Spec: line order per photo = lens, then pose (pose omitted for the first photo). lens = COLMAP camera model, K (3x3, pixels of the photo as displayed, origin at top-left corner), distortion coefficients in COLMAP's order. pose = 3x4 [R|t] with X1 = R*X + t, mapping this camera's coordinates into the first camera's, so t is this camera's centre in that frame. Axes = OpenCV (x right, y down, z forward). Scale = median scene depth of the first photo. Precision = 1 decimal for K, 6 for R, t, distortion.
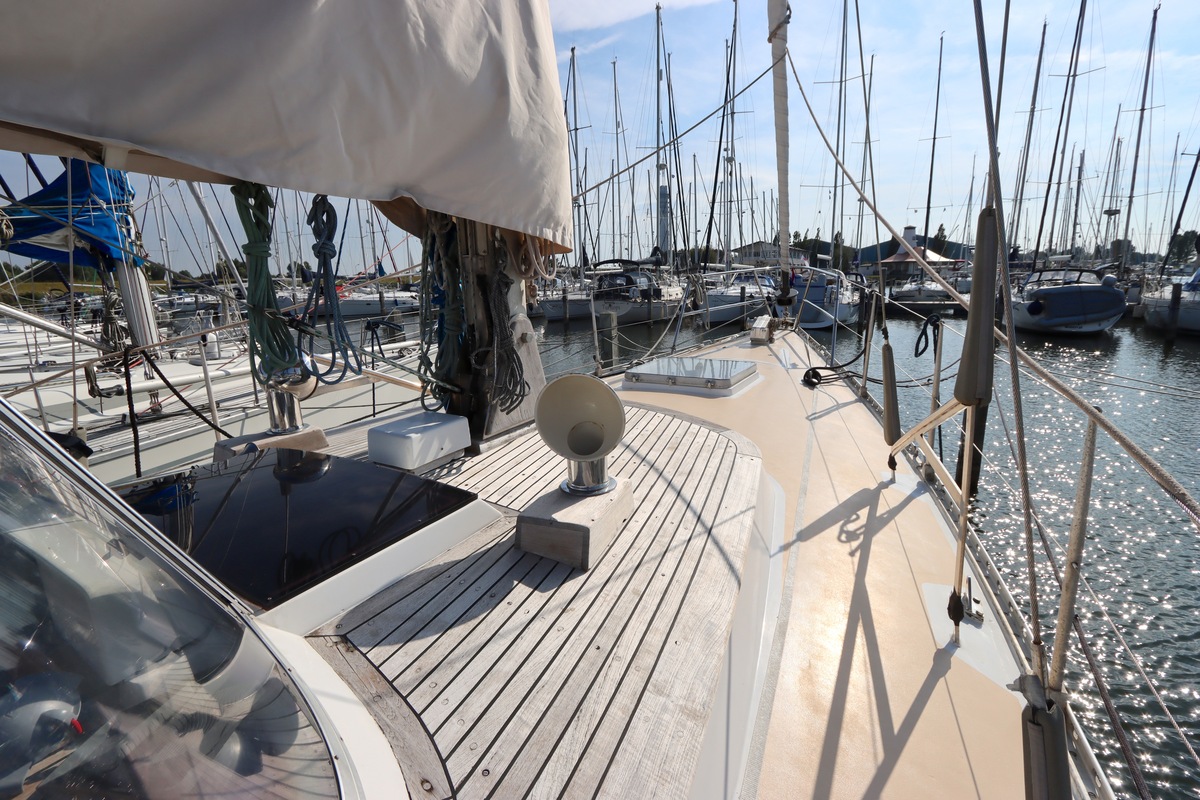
lens RADIAL K [[567.9, 0, 594.6], [0, 567.9, 390.8], [0, 0, 1]] dist [-0.013124, 0.000471]
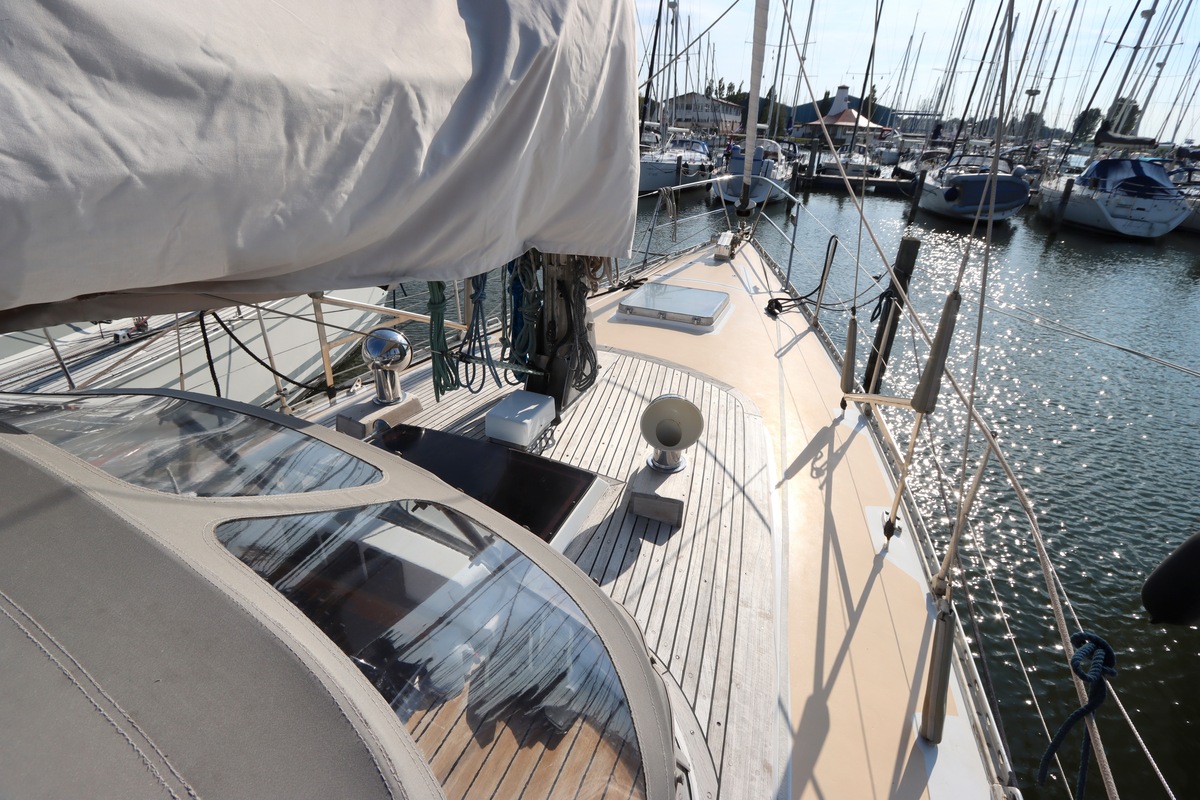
lens RADIAL K [[569.3, 0, 585.8], [0, 569.3, 399.6], [0, 0, 1]] dist [-0.037892, 0.009675]
pose [[0.992277, -0.010641, 0.123585, -0.028834], [-0.021407, 0.966675, 0.255110, -0.025730], [-0.122181, -0.255785, 0.958982, -0.022708]]
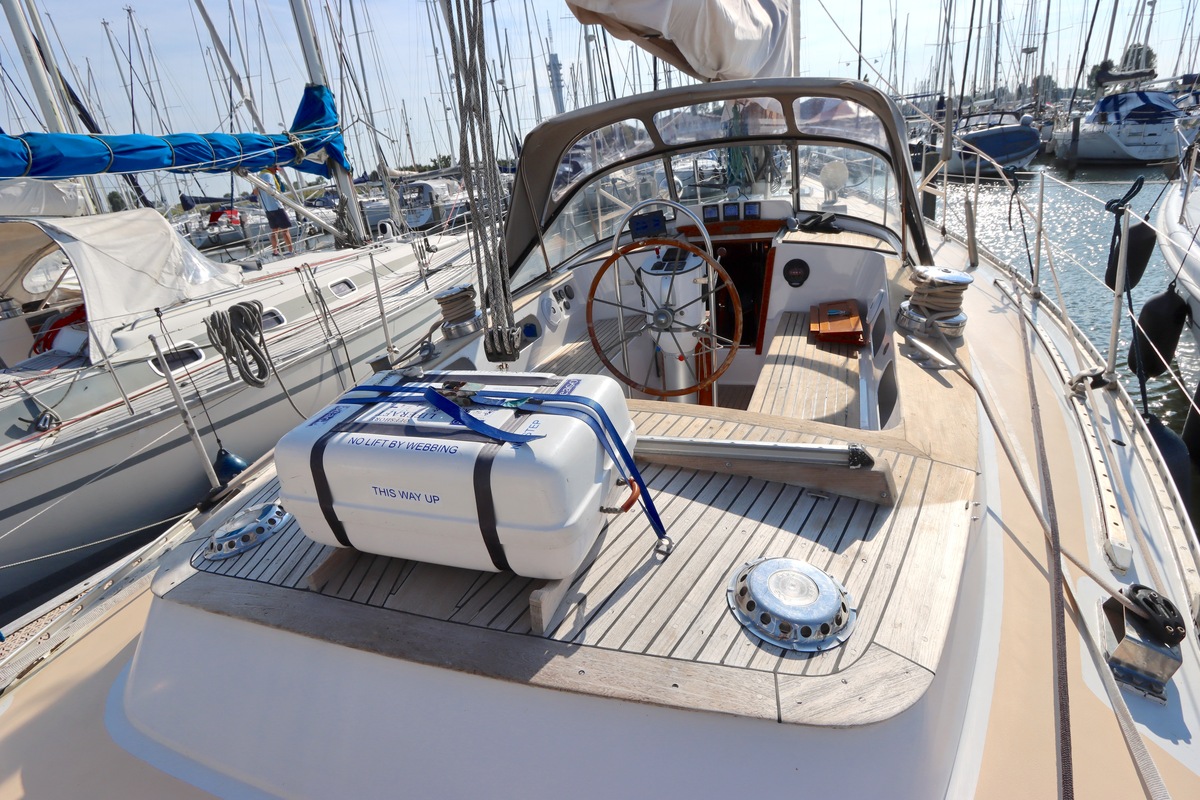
lens RADIAL K [[636.4, 0, 589.1], [0, 636.4, 398.1], [0, 0, 1]] dist [-0.013648, 0.001691]
pose [[0.983057, -0.143771, 0.113701, -0.132471], [0.125353, 0.979891, 0.155245, 0.035790], [-0.133734, -0.138362, 0.981311, -0.163502]]
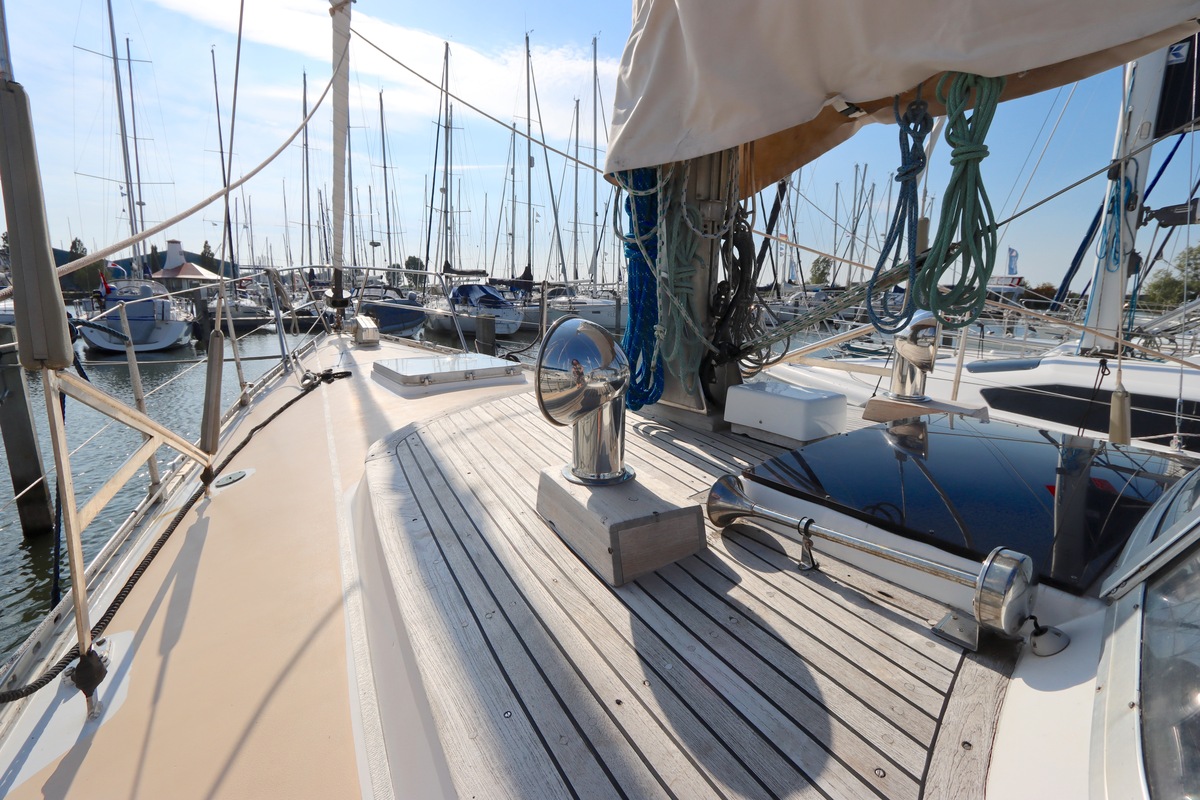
lens RADIAL K [[570.0, 0, 597.5], [0, 570.0, 390.0], [0, 0, 1]] dist [-0.014604, 0.000771]
pose [[0.410028, -0.133530, 0.902245, -0.108447], [0.165372, 0.983713, 0.070433, -0.004418], [-0.896955, 0.120327, 0.425433, 0.075880]]
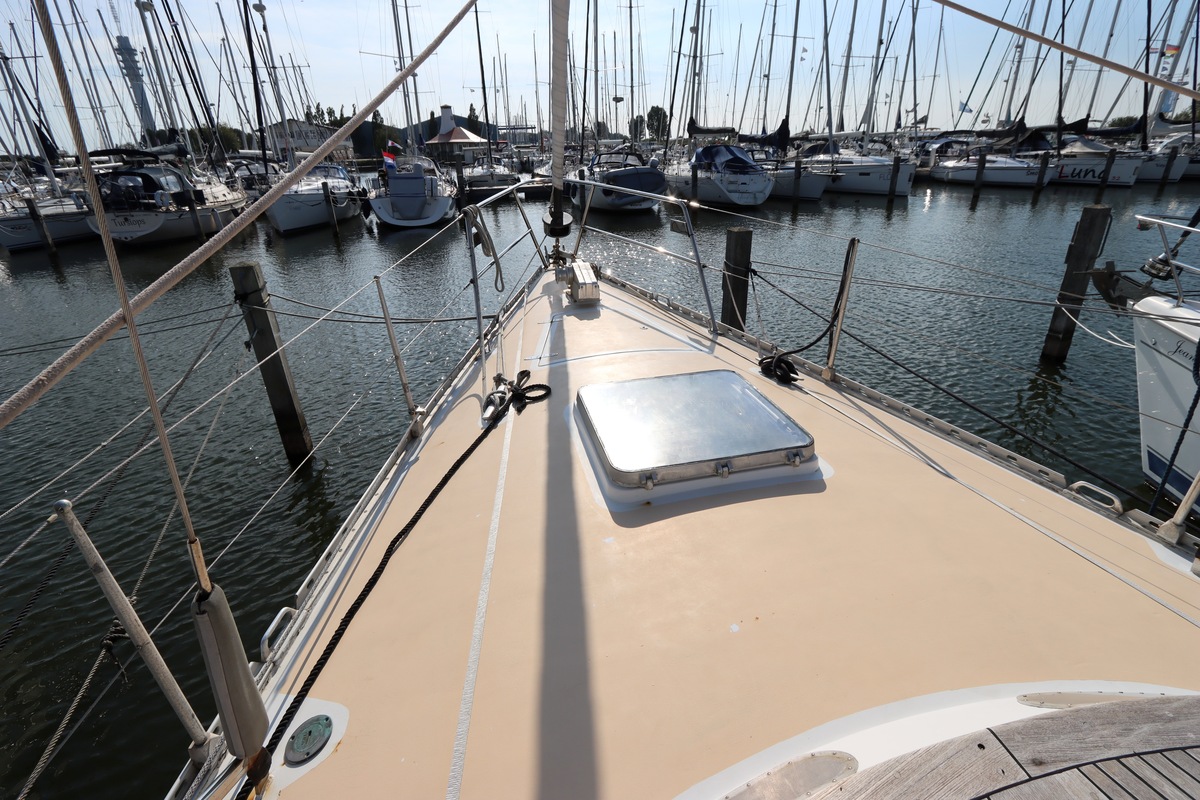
lens RADIAL K [[570.0, 0, 597.5], [0, 570.0, 390.0], [0, 0, 1]] dist [-0.014604, 0.000771]
pose [[0.734571, -0.274684, 0.620447, -0.046569], [0.153585, 0.957973, 0.242279, -0.040326], [-0.660922, -0.082679, 0.745886, 0.121669]]
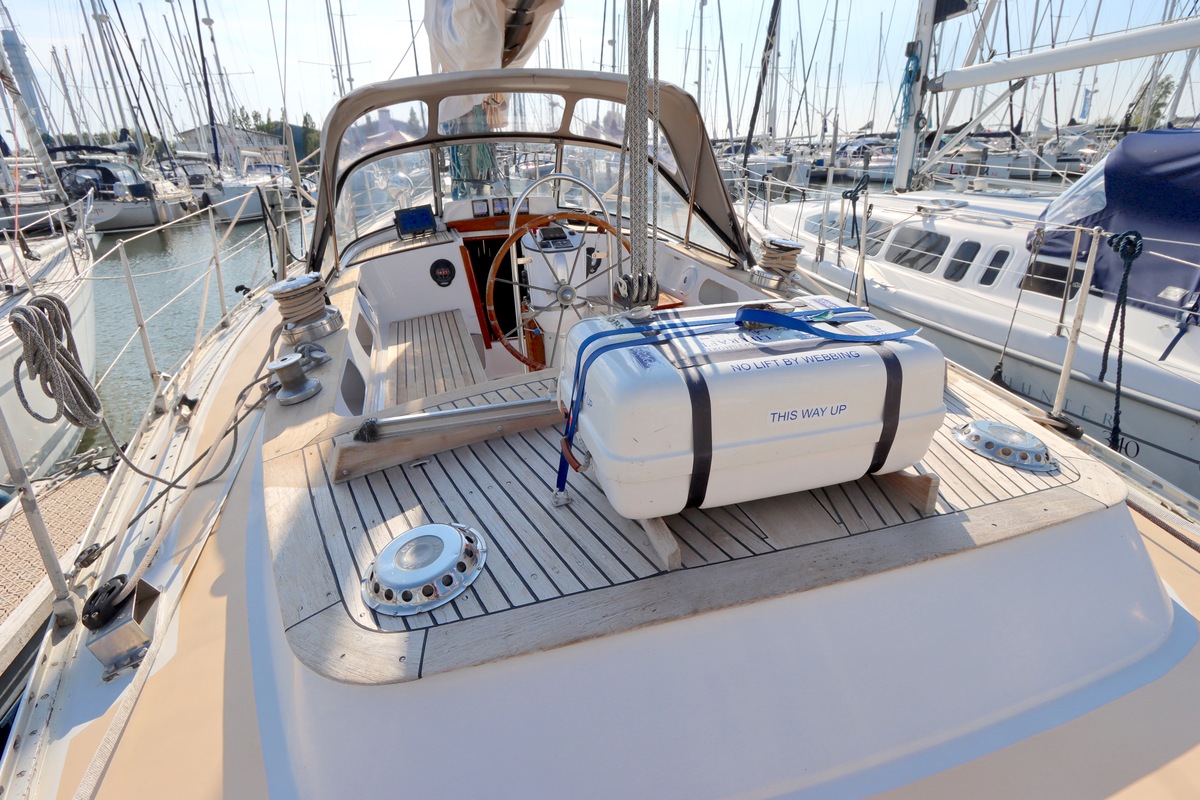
lens RADIAL K [[640.0, 0, 602.3], [0, 640.0, 397.8], [0, 0, 1]] dist [-0.013582, 0.001239]
pose [[0.686180, -0.265225, 0.677357, -0.194910], [0.163184, 0.963554, 0.211979, 0.035660], [-0.708892, -0.034922, 0.704452, -0.130045]]
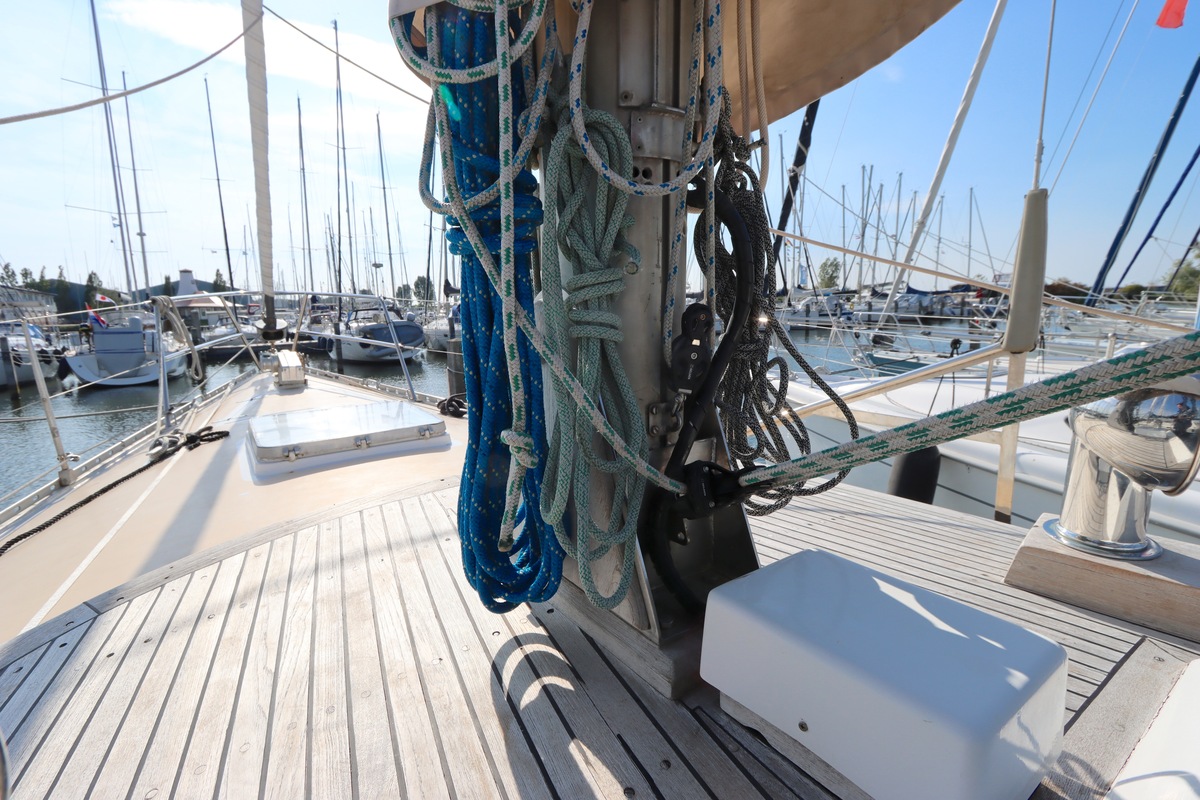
lens RADIAL K [[567.9, 0, 594.6], [0, 567.9, 390.8], [0, 0, 1]] dist [-0.013124, 0.000471]
pose [[0.429266, -0.129992, 0.893775, -0.057344], [0.200212, 0.978664, 0.046179, -0.008823], [-0.880708, 0.159121, 0.446133, 0.083880]]
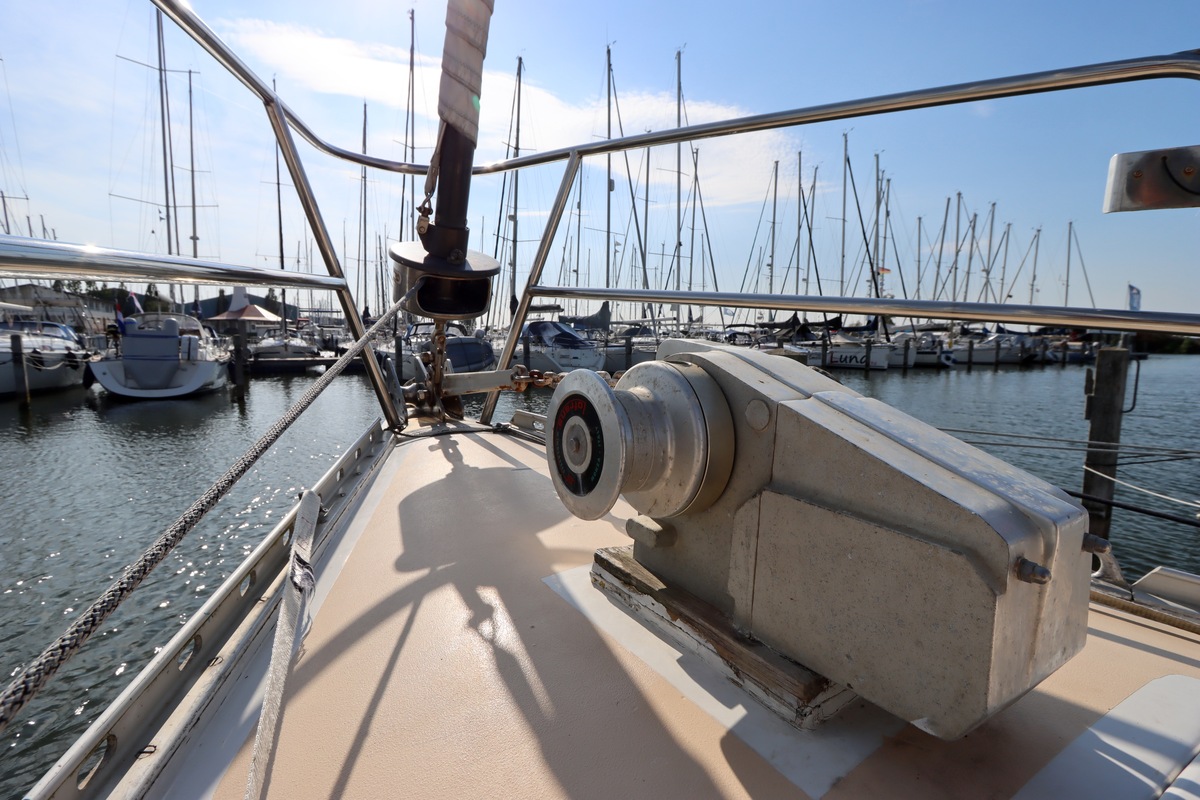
lens RADIAL K [[560.2, 0, 584.1], [0, 560.2, 391.9], [0, 0, 1]] dist [-0.003968, 0.000114]
pose [[0.492249, -0.065161, 0.868012, 0.058434], [0.154615, 0.987882, -0.013523, -0.034878], [-0.856613, 0.140864, 0.496359, 0.271234]]
